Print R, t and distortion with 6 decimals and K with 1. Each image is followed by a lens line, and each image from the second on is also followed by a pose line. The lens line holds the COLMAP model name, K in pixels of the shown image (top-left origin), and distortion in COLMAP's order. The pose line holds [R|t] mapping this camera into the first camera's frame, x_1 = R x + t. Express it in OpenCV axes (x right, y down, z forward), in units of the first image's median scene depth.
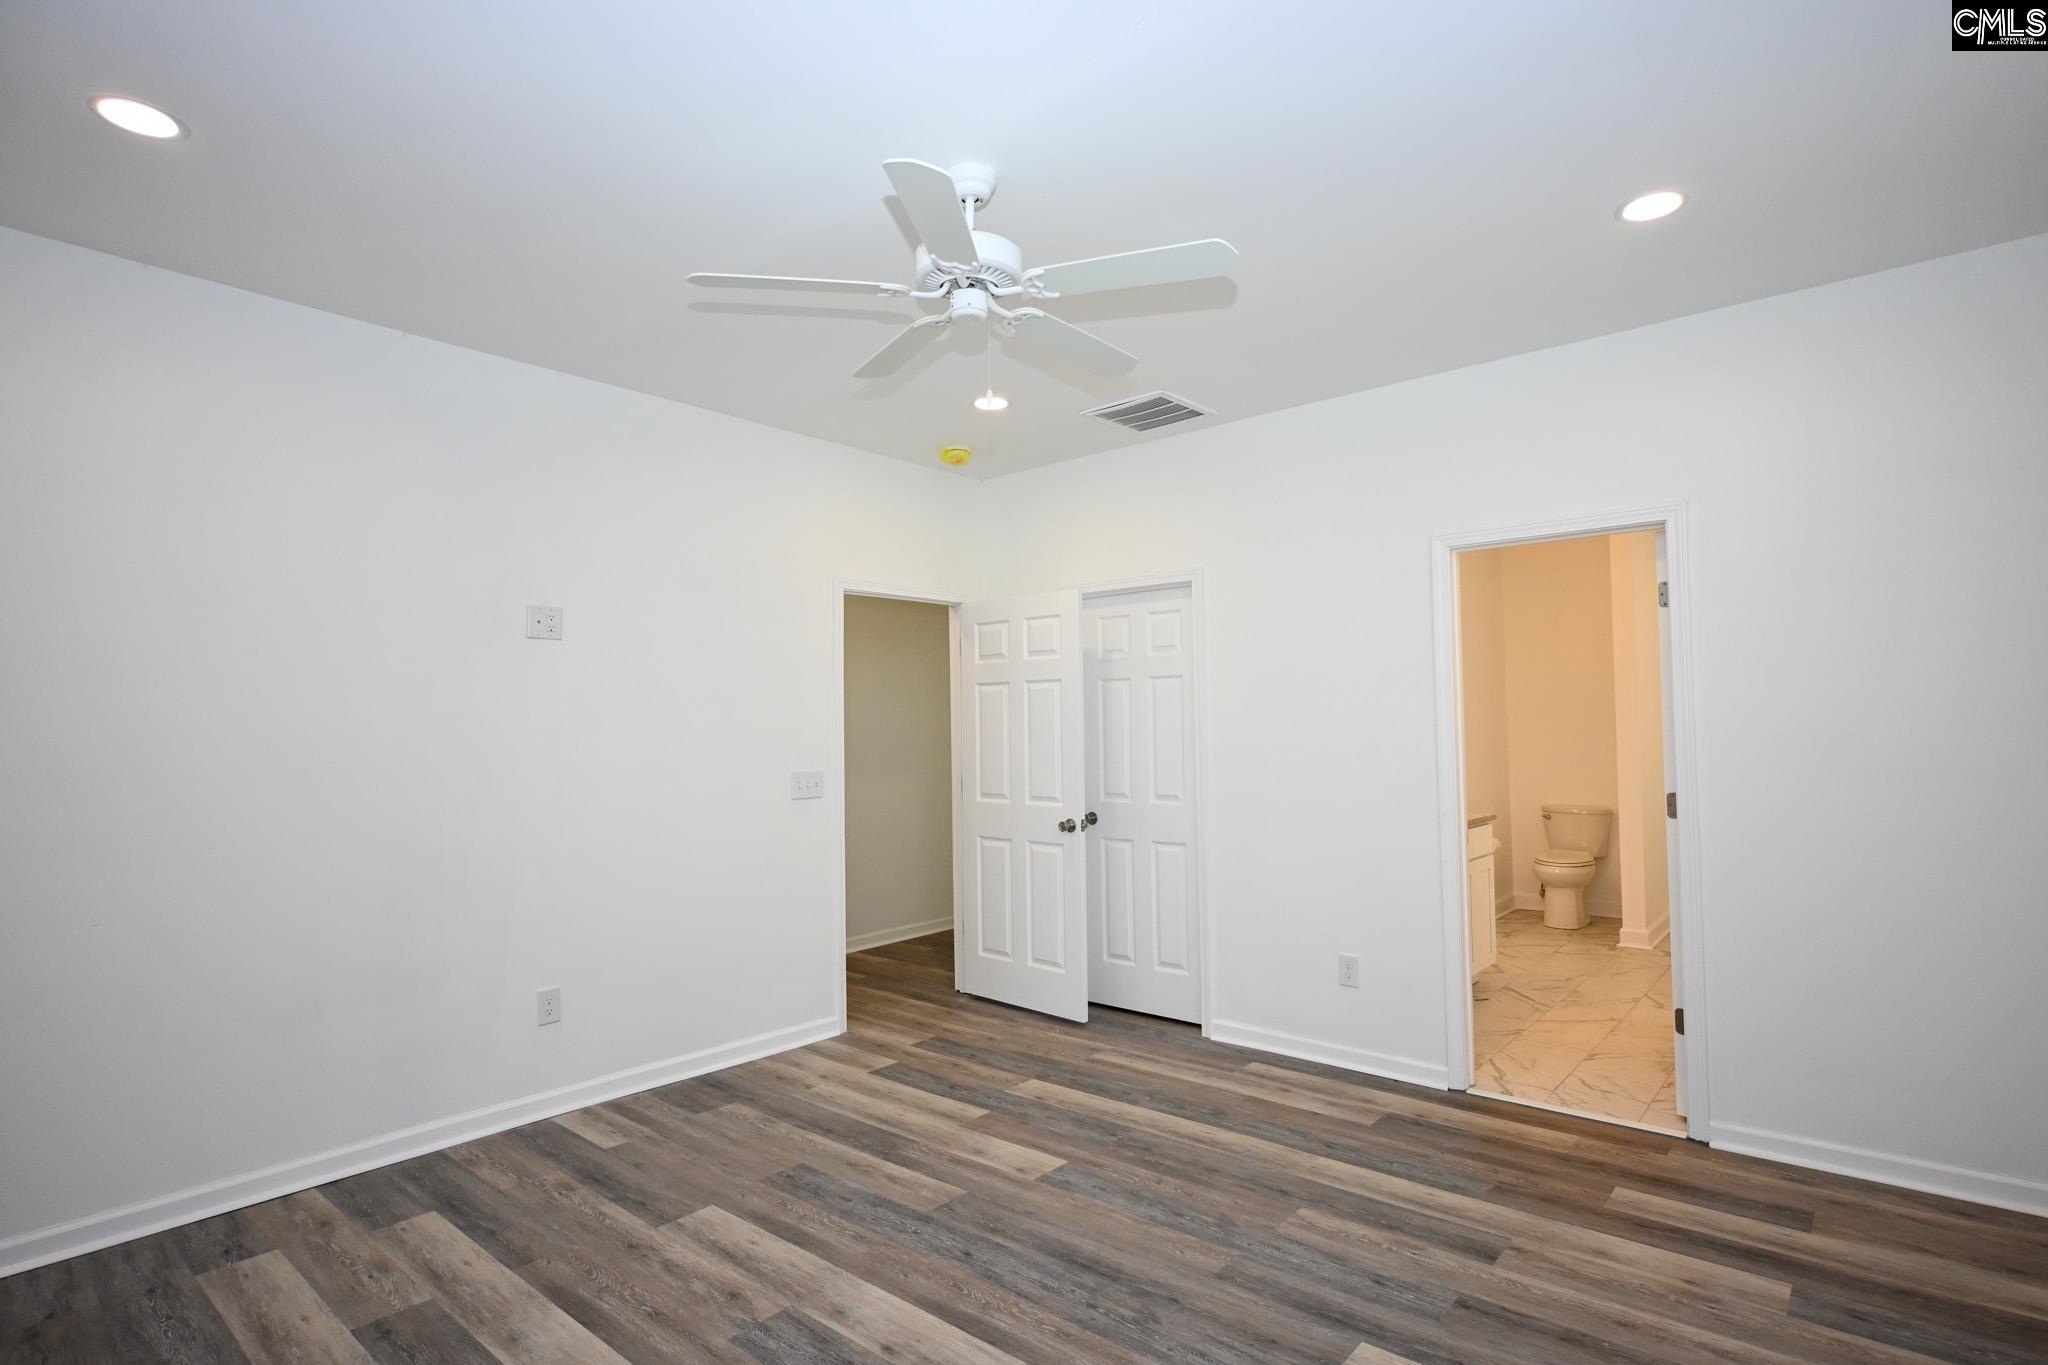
lens RADIAL K [[1016.3, 0, 1028.4], [0, 1016.3, 682.4], [0, 0, 1]] dist [-0.000664, 0.001046]
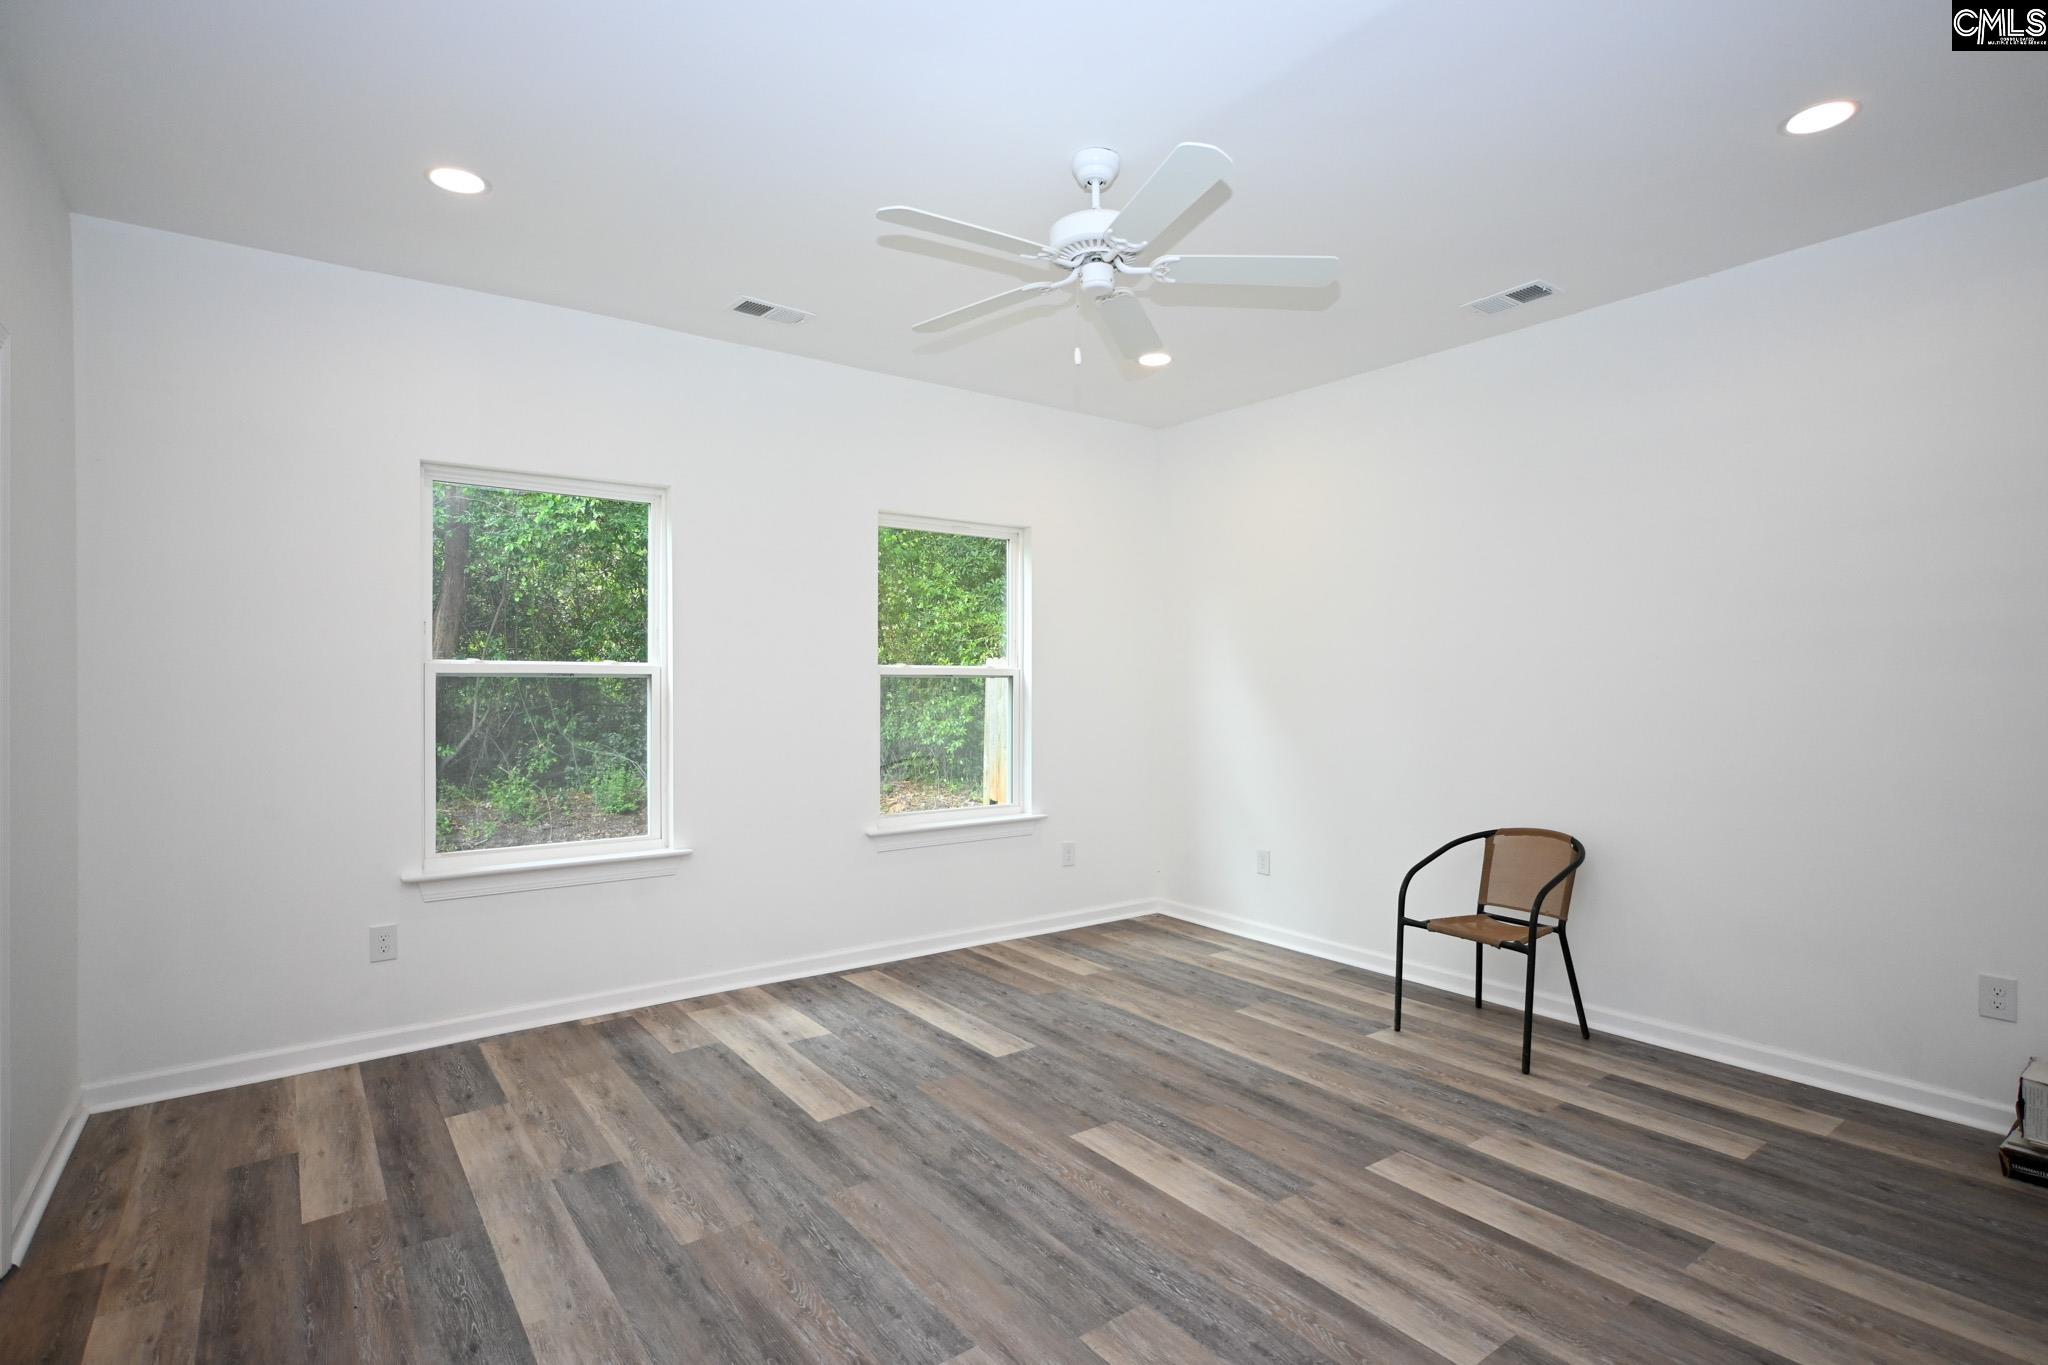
lens RADIAL K [[1016.3, 0, 1028.4], [0, 1016.3, 682.4], [0, 0, 1]] dist [-0.000664, 0.001046]
pose [[-0.975423, 0.014354, 0.219873, -0.184414], [0.004552, 0.998976, -0.045021, 0.099579], [-0.220294, -0.042914, -0.974489, 1.713117]]
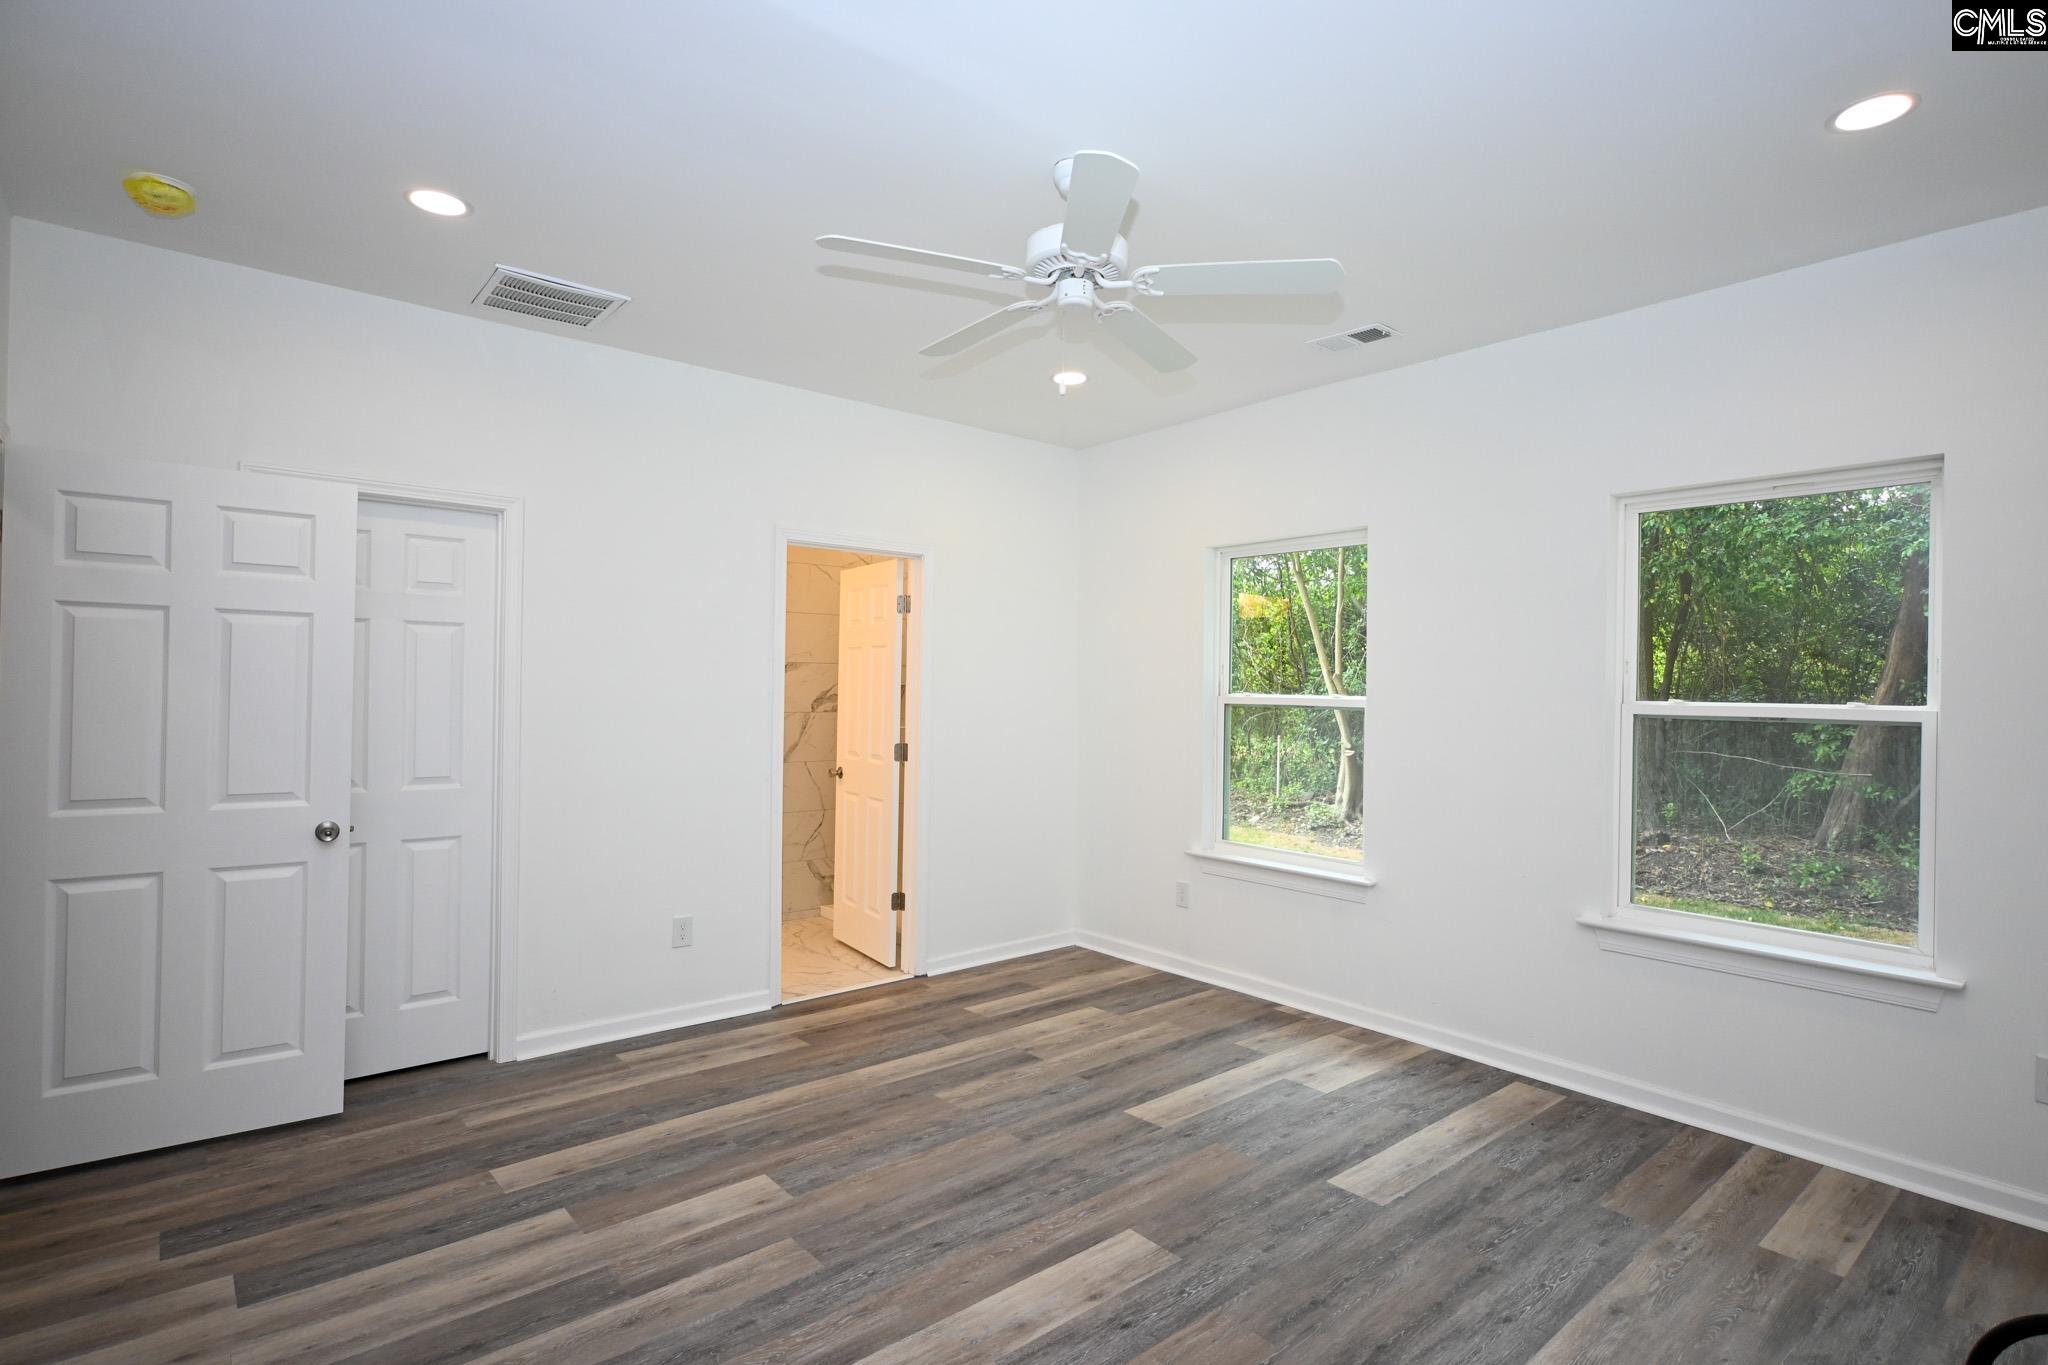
lens RADIAL K [[1016.3, 0, 1028.4], [0, 1016.3, 682.4], [0, 0, 1]] dist [-0.000664, 0.001046]
pose [[0.156333, 0.024689, 0.987396, -0.897355], [-0.062143, 0.997953, -0.015114, 0.037479], [-0.985748, -0.058997, 0.157547, 0.709297]]
